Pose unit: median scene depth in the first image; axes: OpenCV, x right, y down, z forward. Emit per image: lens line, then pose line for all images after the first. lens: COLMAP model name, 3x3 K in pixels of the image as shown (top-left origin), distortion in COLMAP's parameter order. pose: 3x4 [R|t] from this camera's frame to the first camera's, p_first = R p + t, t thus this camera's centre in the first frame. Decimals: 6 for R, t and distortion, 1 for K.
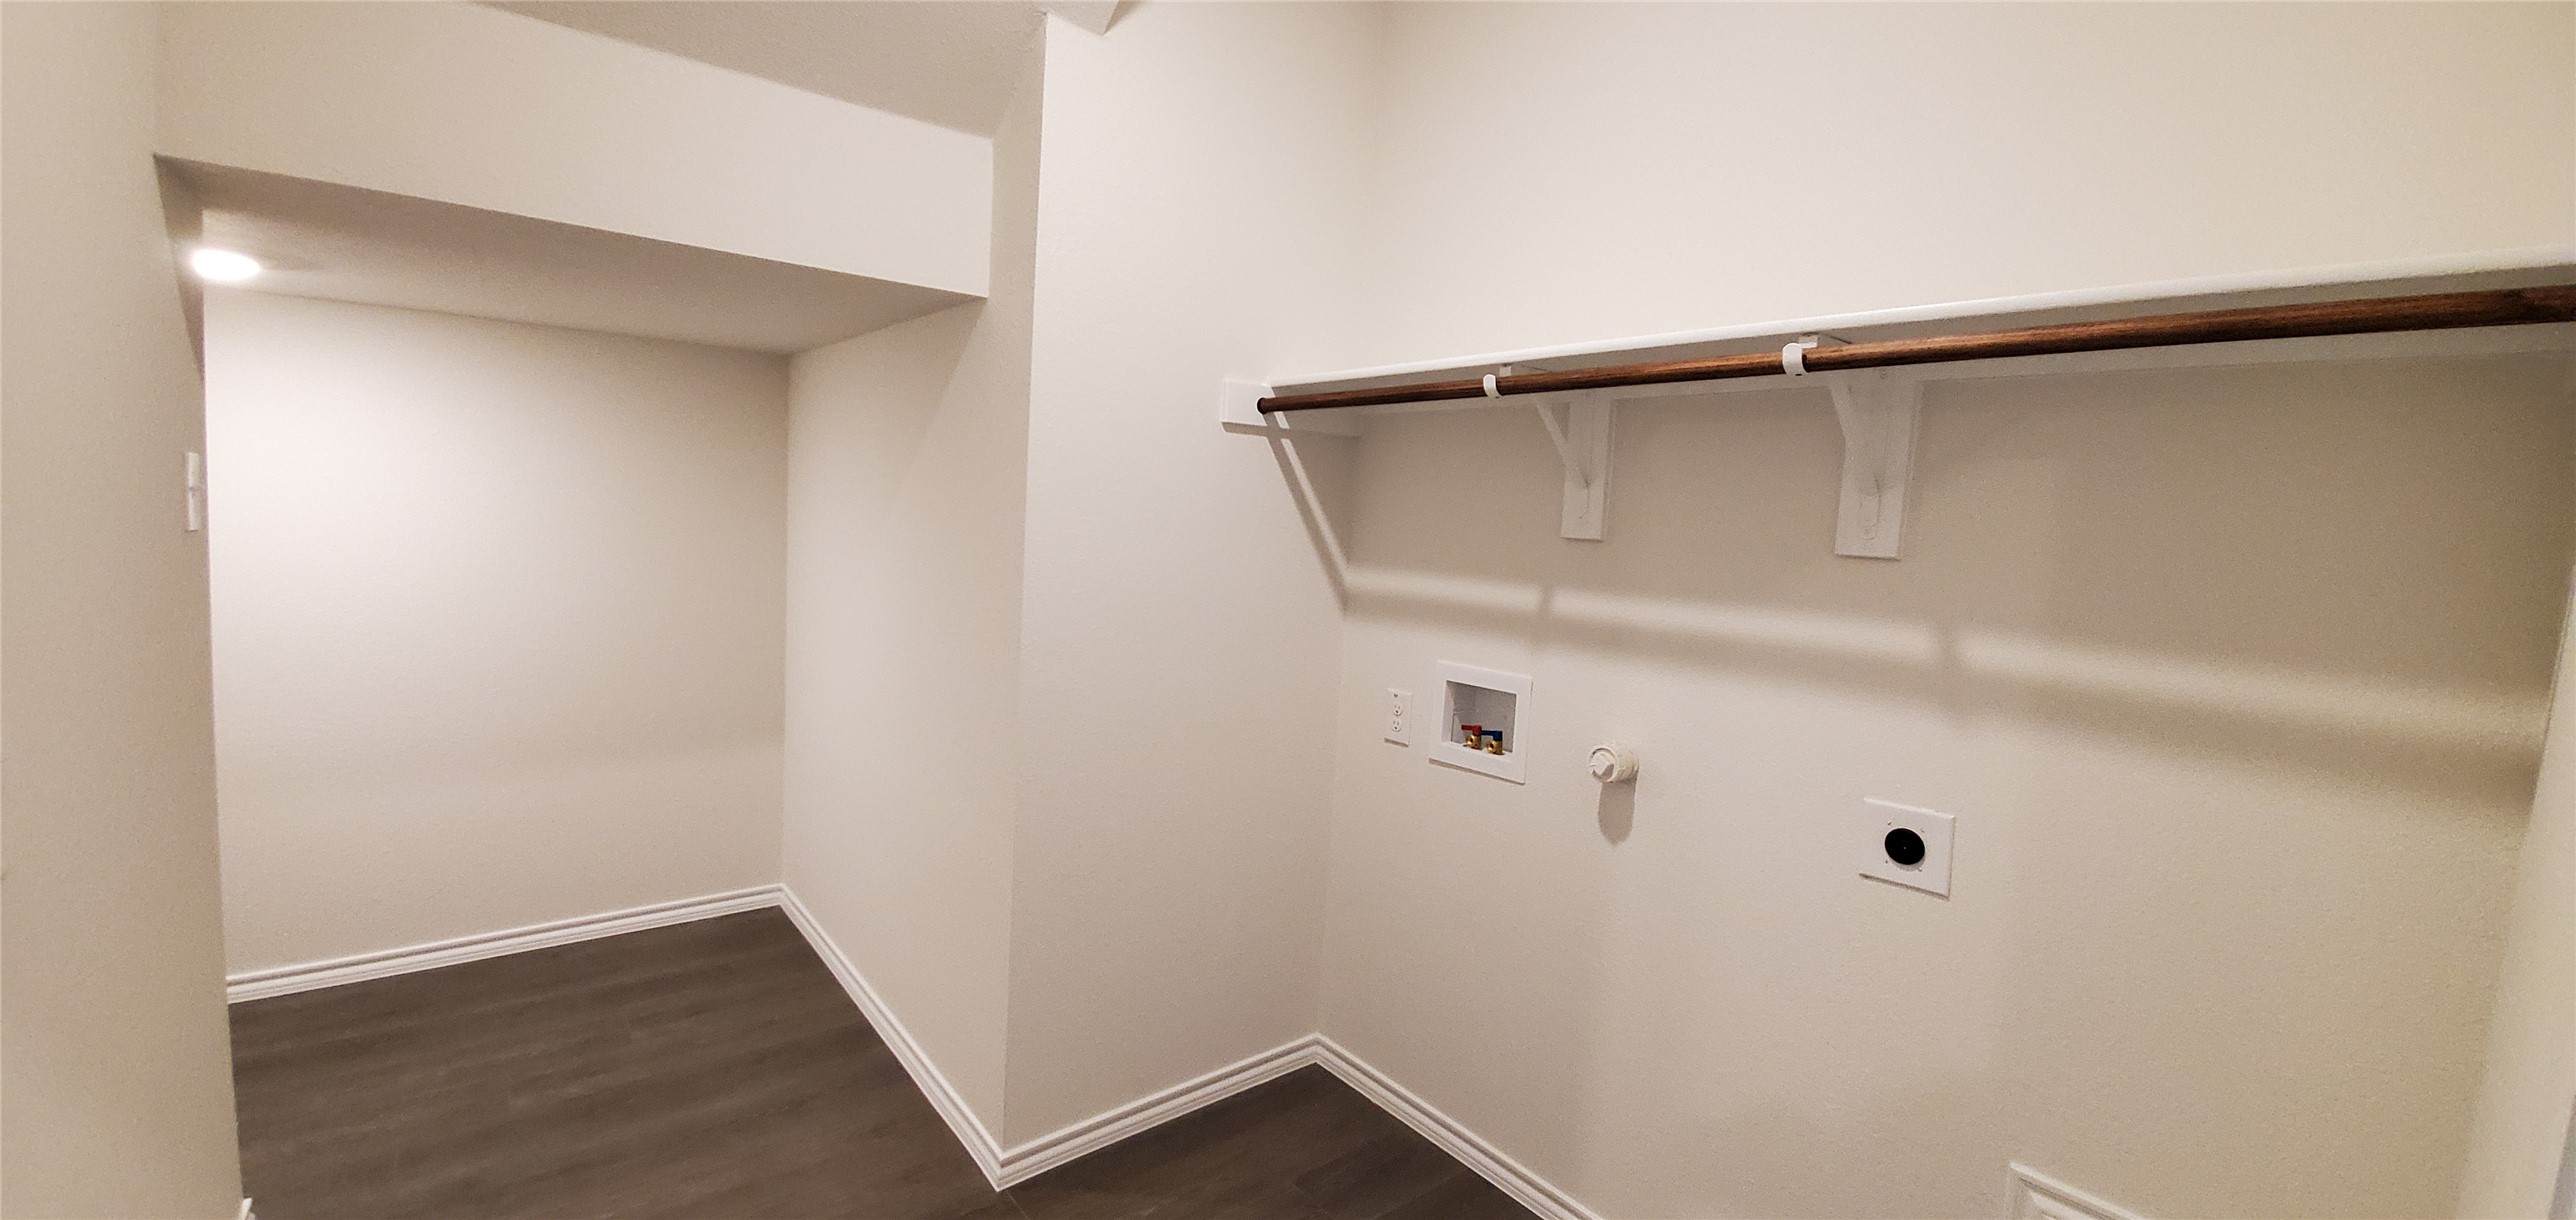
lens RADIAL K [[1023.2, 0, 1257.3], [0, 1023.2, 594.7], [0, 0, 1]] dist [-0.009866, -0.000363]
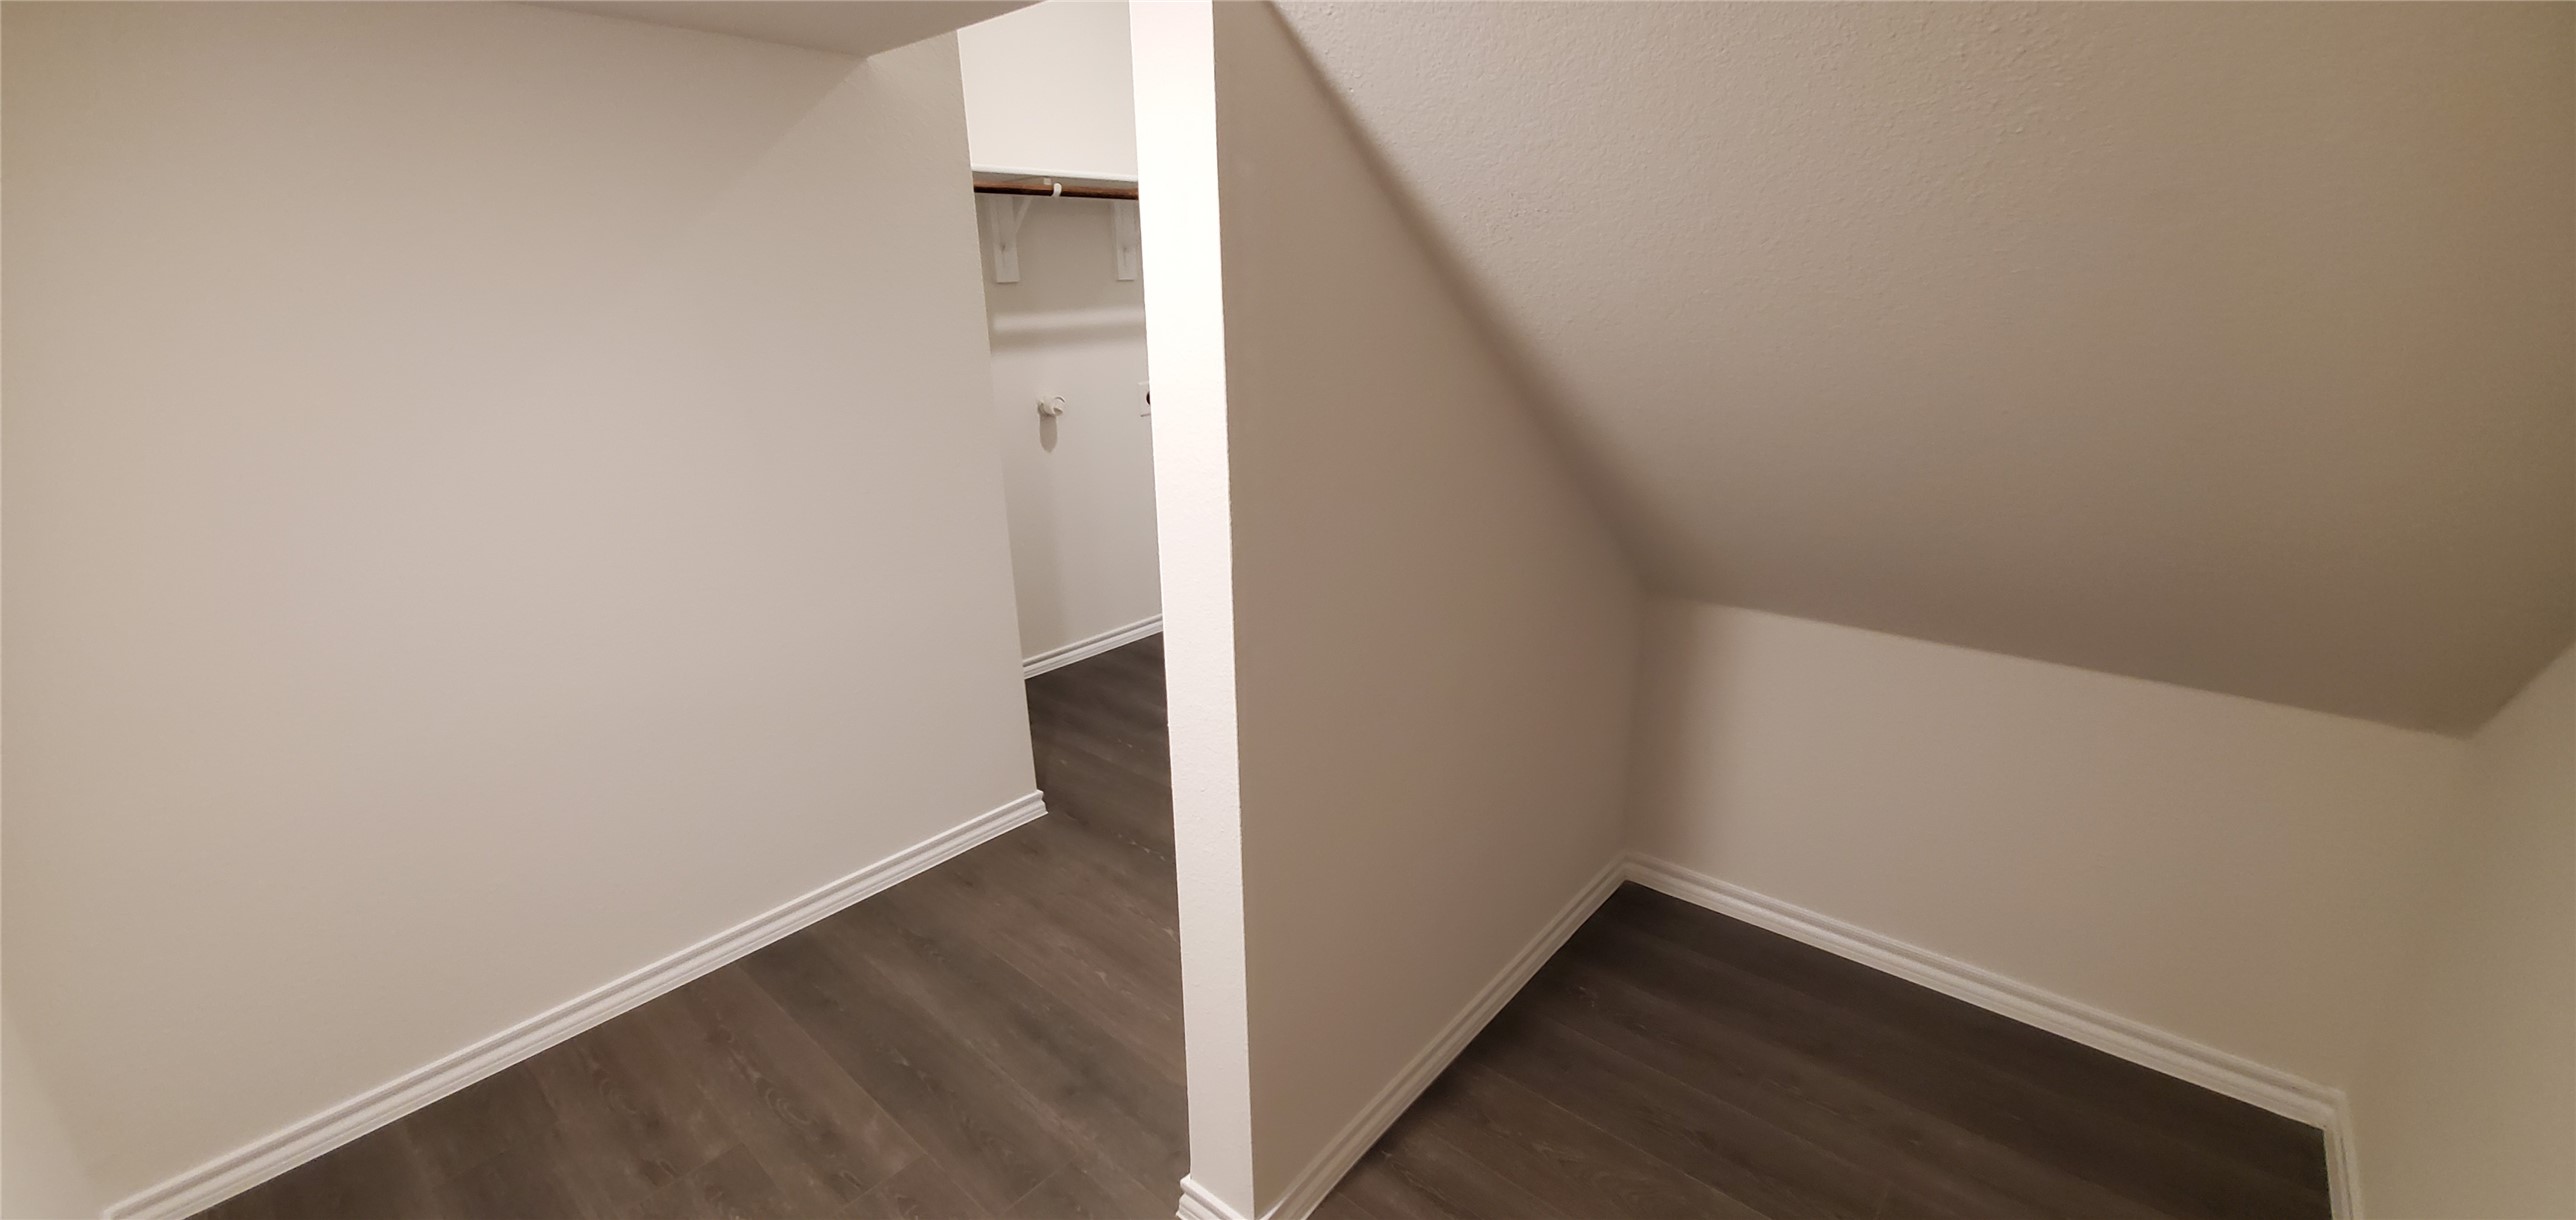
lens RADIAL K [[1023.2, 0, 1257.3], [0, 1023.2, 594.7], [0, 0, 1]] dist [-0.009866, -0.000363]
pose [[-0.181159, -0.331603, 0.925862, -1.464743], [0.098010, 0.930665, 0.352500, -0.123797], [-0.978558, 0.154602, -0.136098, 0.874362]]
